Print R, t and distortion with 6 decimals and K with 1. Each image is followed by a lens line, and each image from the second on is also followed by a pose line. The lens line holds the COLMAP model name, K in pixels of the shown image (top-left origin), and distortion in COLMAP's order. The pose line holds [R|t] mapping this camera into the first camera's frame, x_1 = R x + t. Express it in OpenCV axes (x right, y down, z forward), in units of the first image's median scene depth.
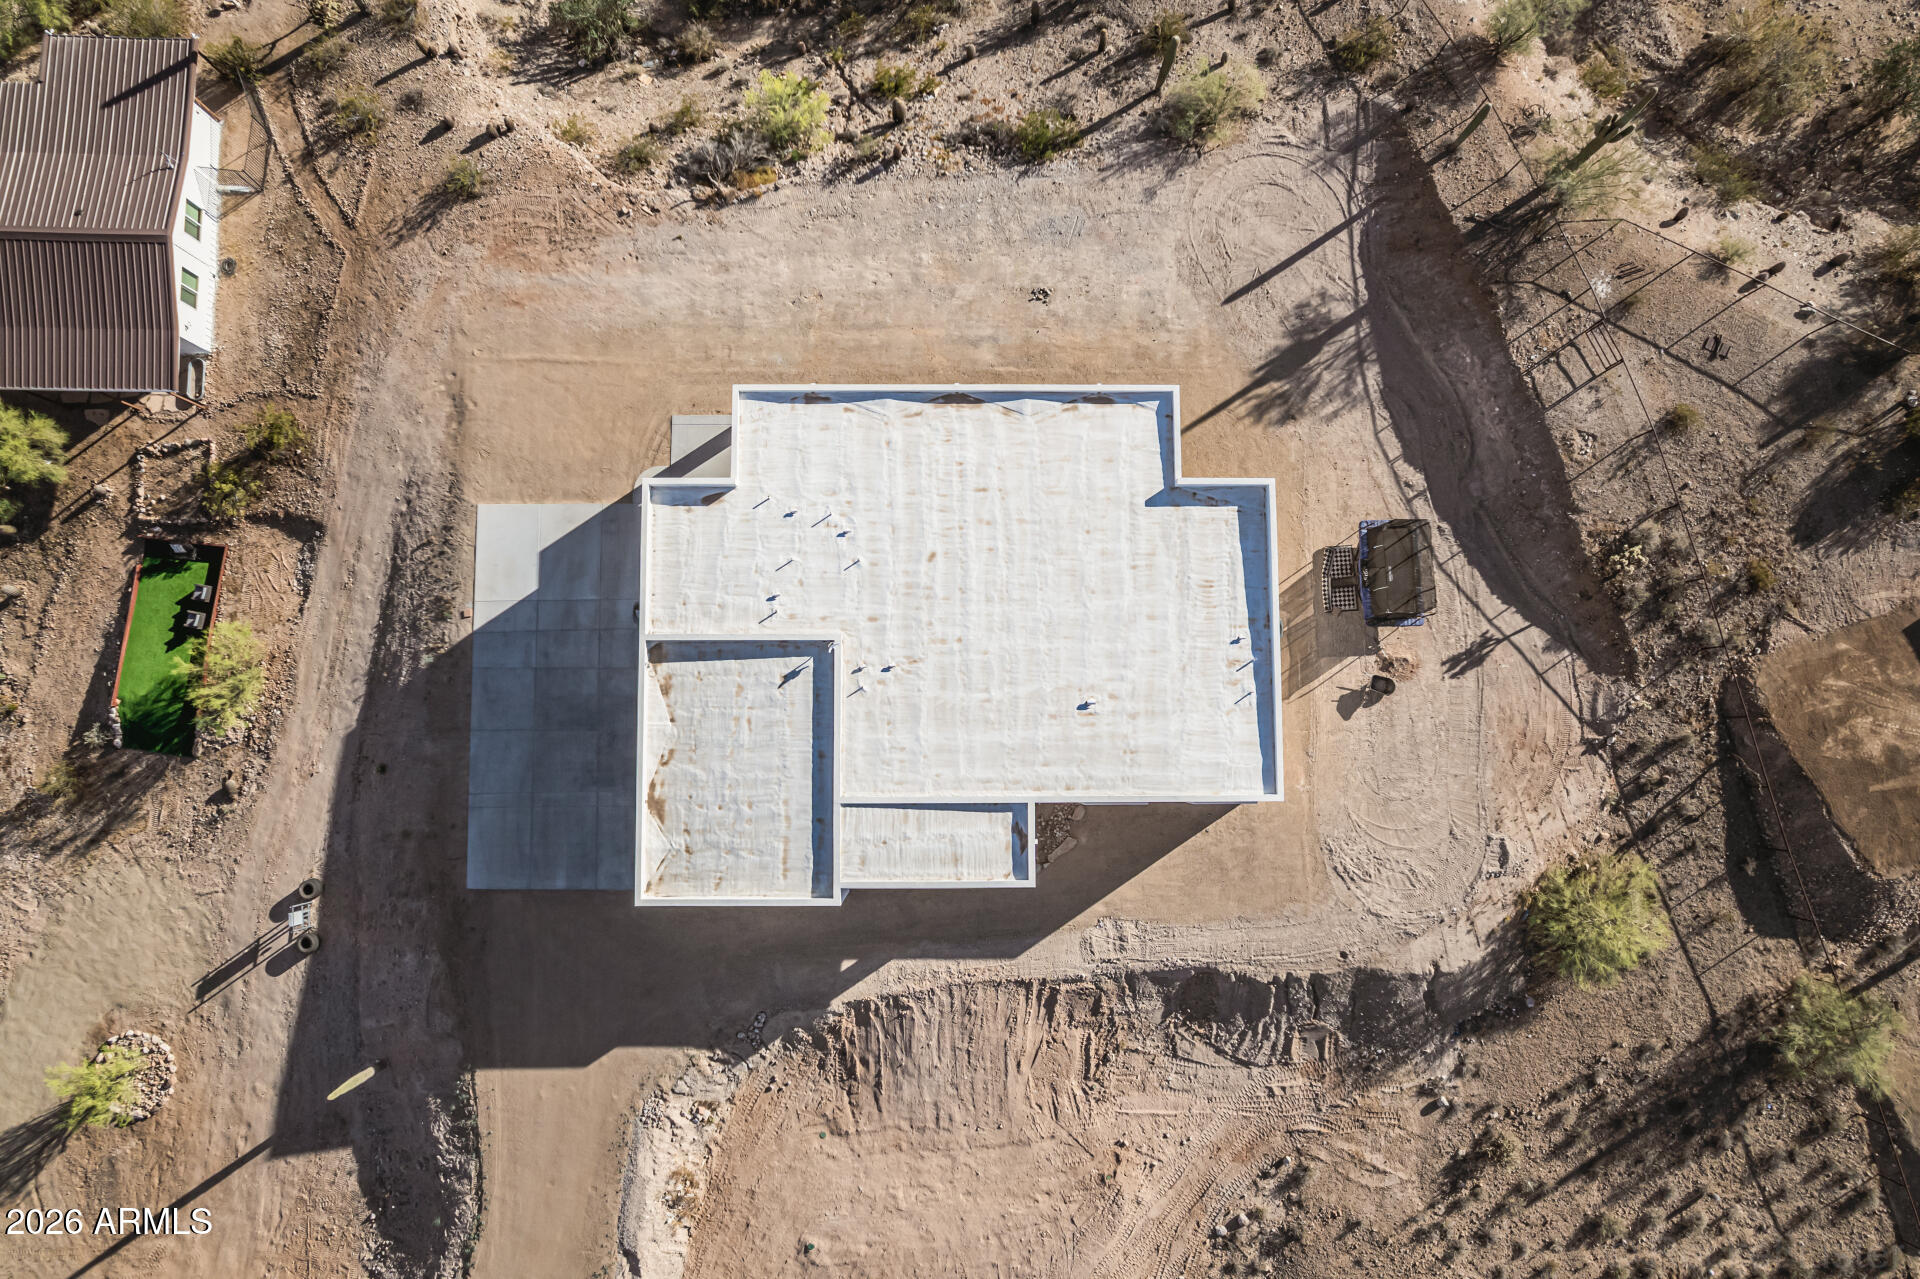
lens RADIAL K [[1222.7, 0, 960.0], [0, 1222.7, 639.5], [0, 0, 1]] dist [-0.069892, 0.064341]
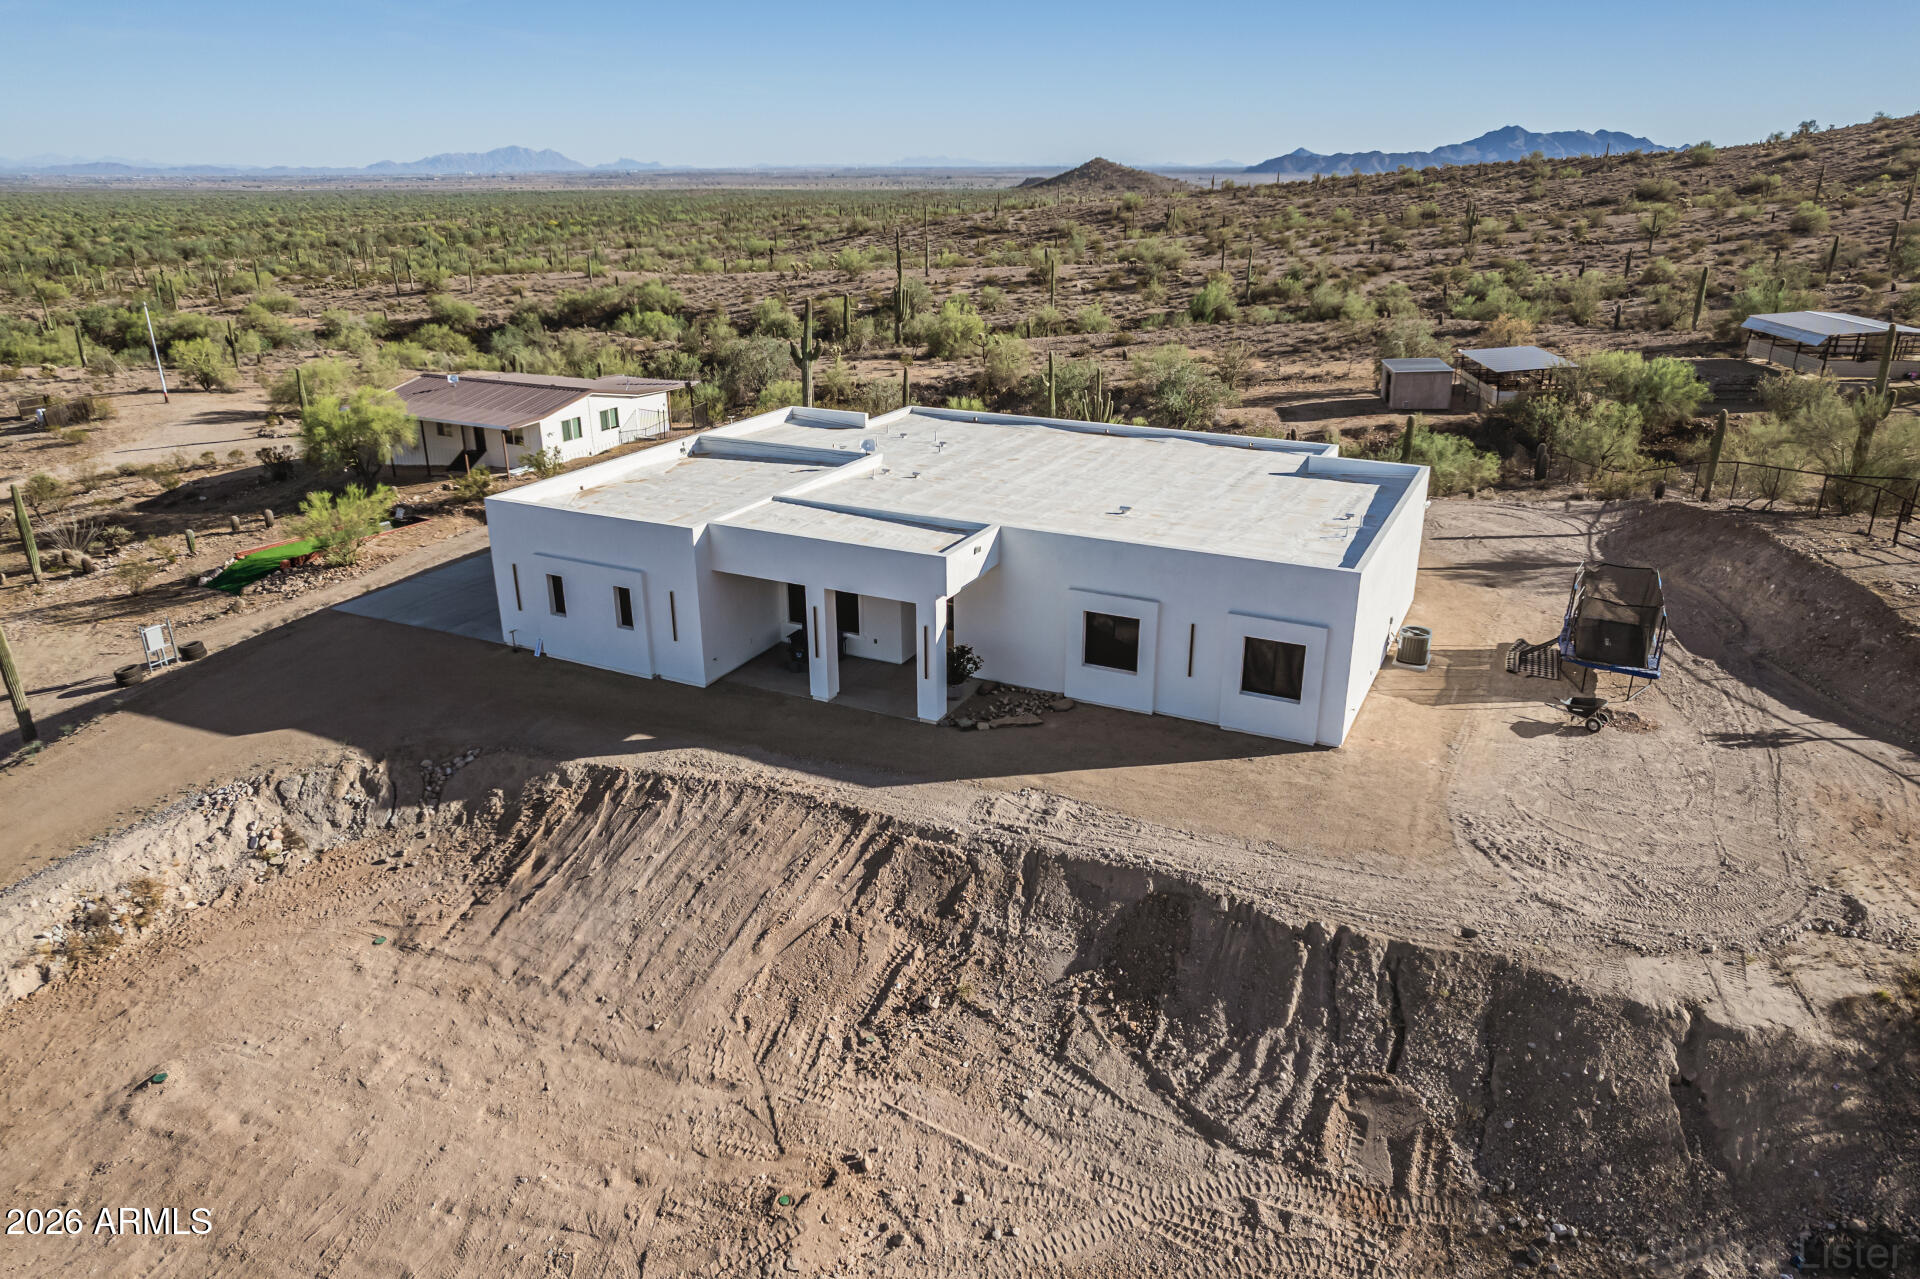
lens RADIAL K [[1261.4, 0, 961.0], [0, 1261.4, 644.4], [0, 0, 1]] dist [-0.064422, 0.056317]
pose [[0.892932, 0.143907, -0.426571, 0.325995], [-0.446375, 0.406128, -0.797376, 0.678311], [0.058495, 0.902414, 0.426882, 0.669928]]
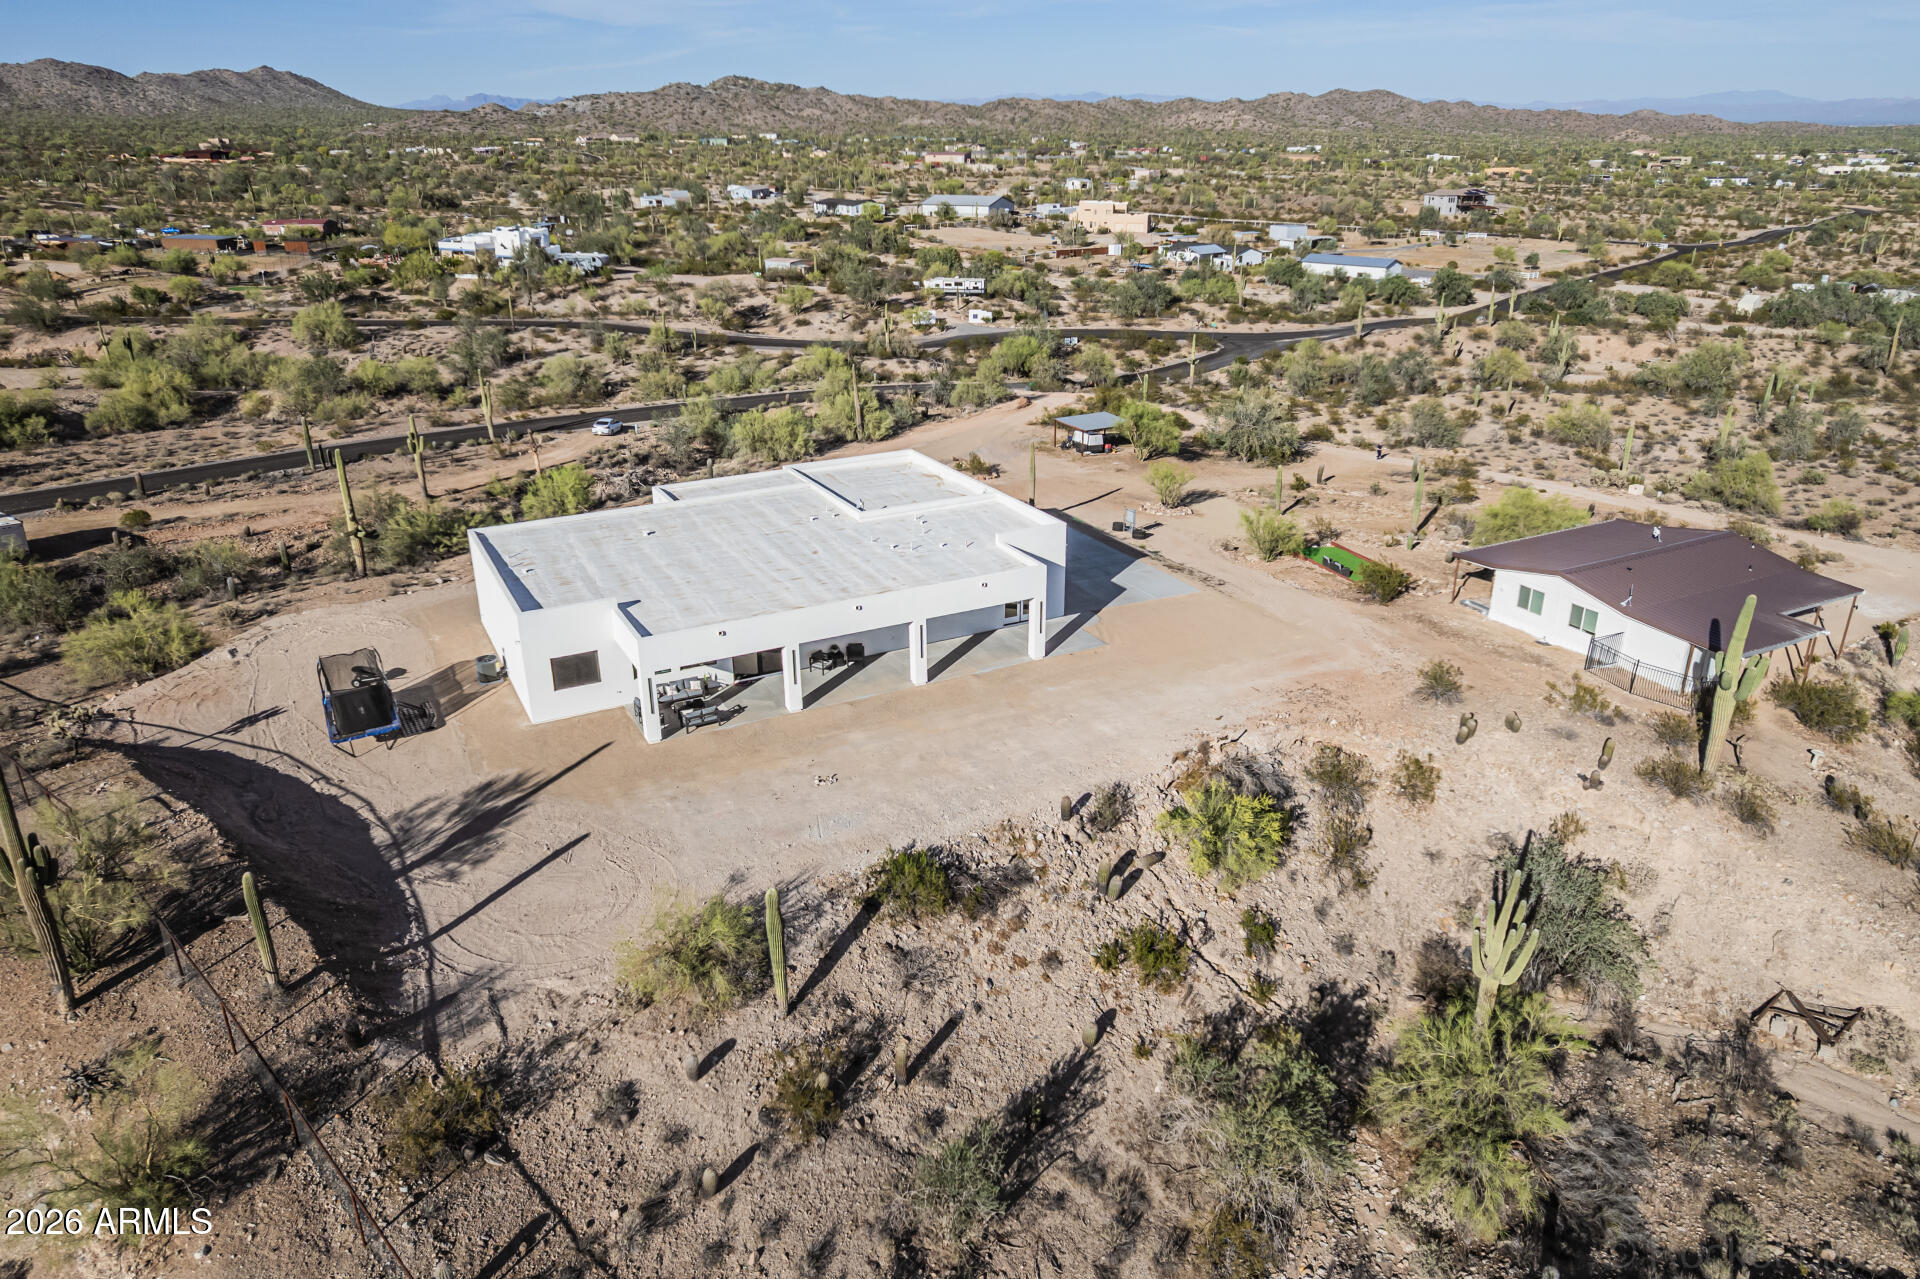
lens RADIAL K [[1261.4, 0, 961.0], [0, 1261.4, 644.4], [0, 0, 1]] dist [-0.064422, 0.056317]
pose [[-0.884376, 0.170945, -0.434348, 0.350076], [-0.465763, -0.261915, 0.845260, -1.052415], [0.030731, 0.949831, 0.311251, 0.664822]]
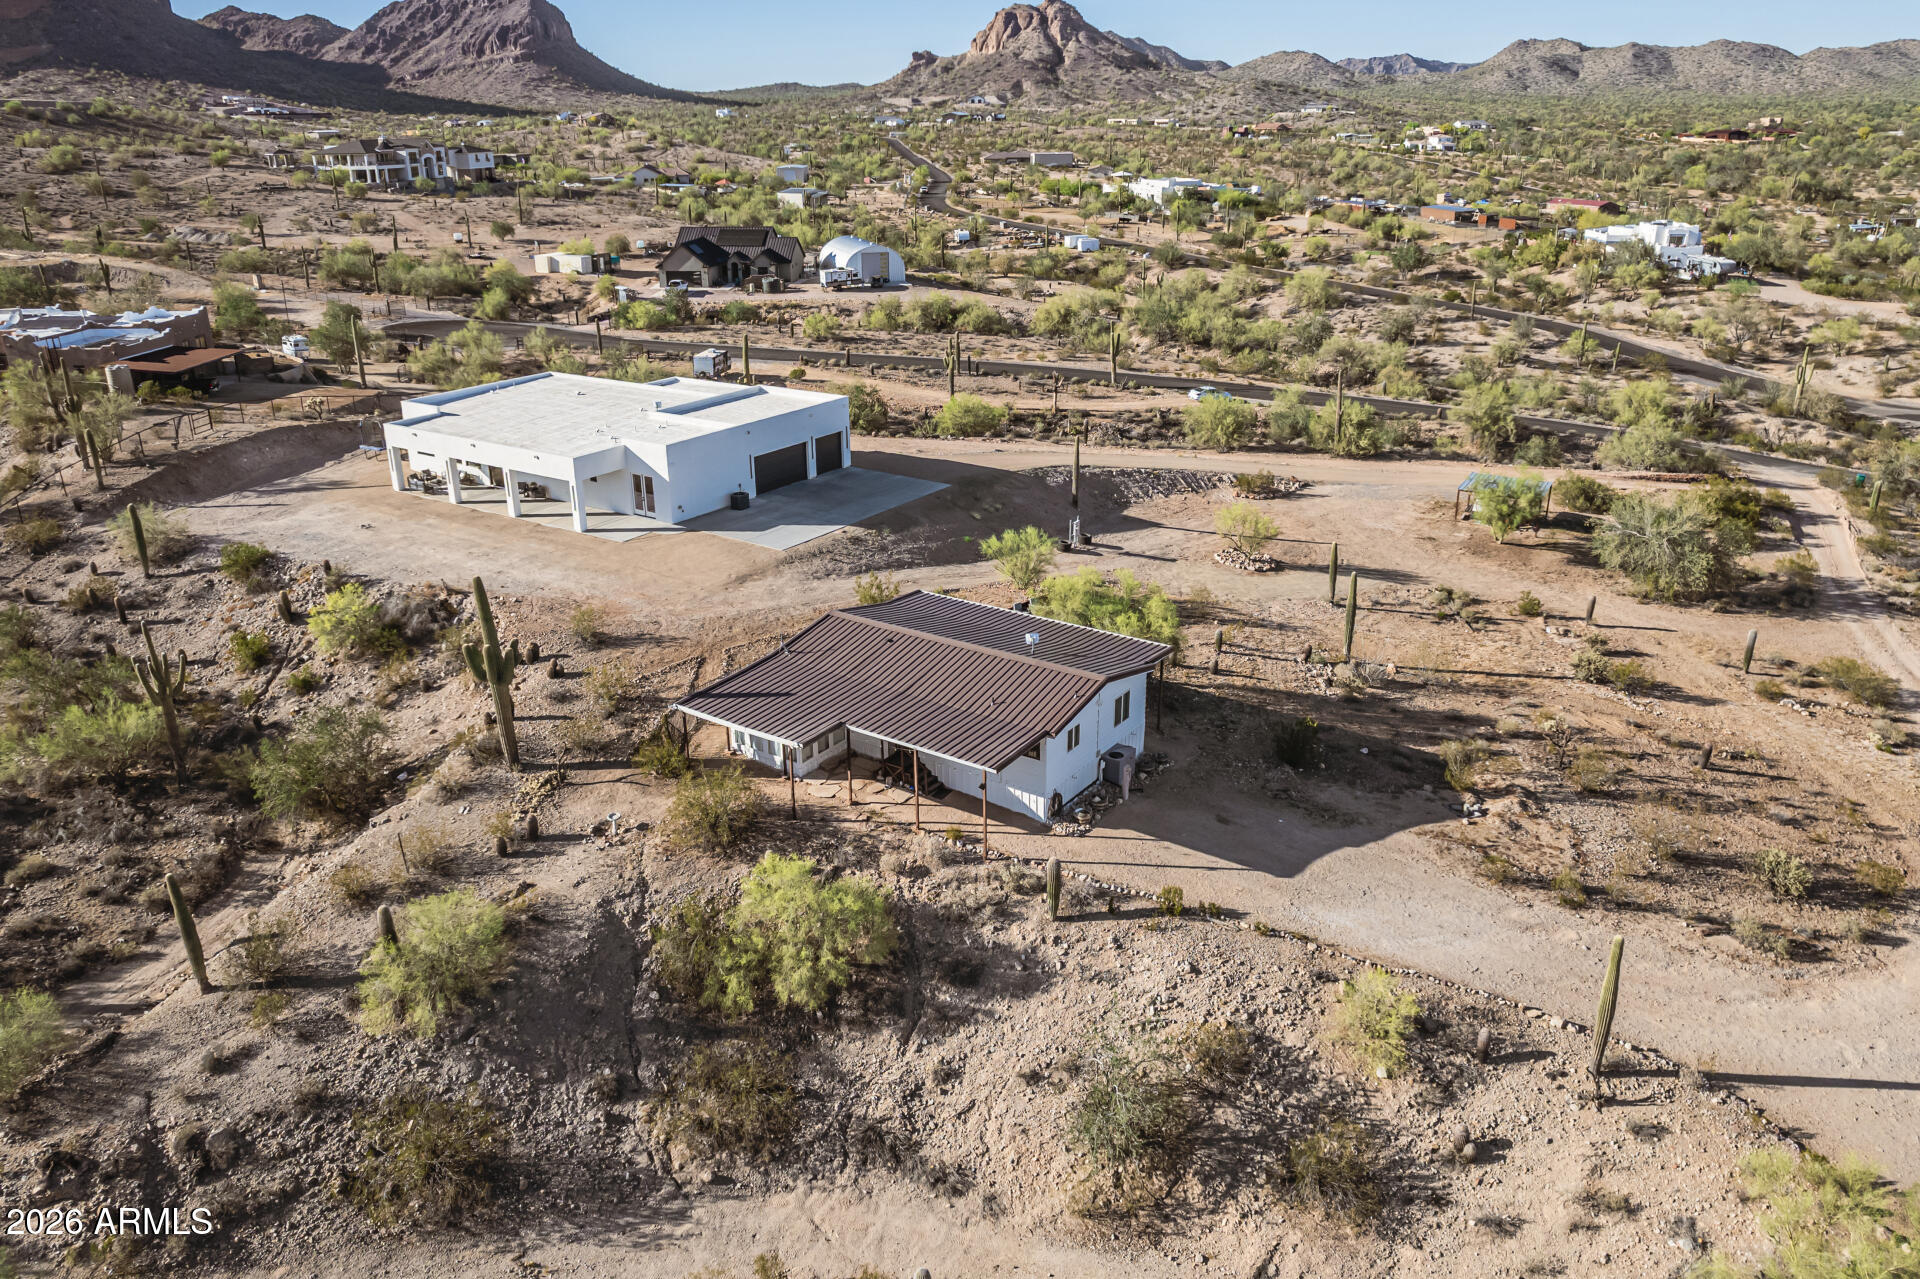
lens RADIAL K [[1366.3, 0, 960.0], [0, 1366.3, 639.5], [0, 0, 1]] dist [-0.070958, 0.070575]
pose [[-0.828886, -0.206291, 0.519992, -1.302105], [0.557495, -0.227633, 0.798362, -1.159030], [-0.046327, 0.951645, 0.303688, 0.654026]]
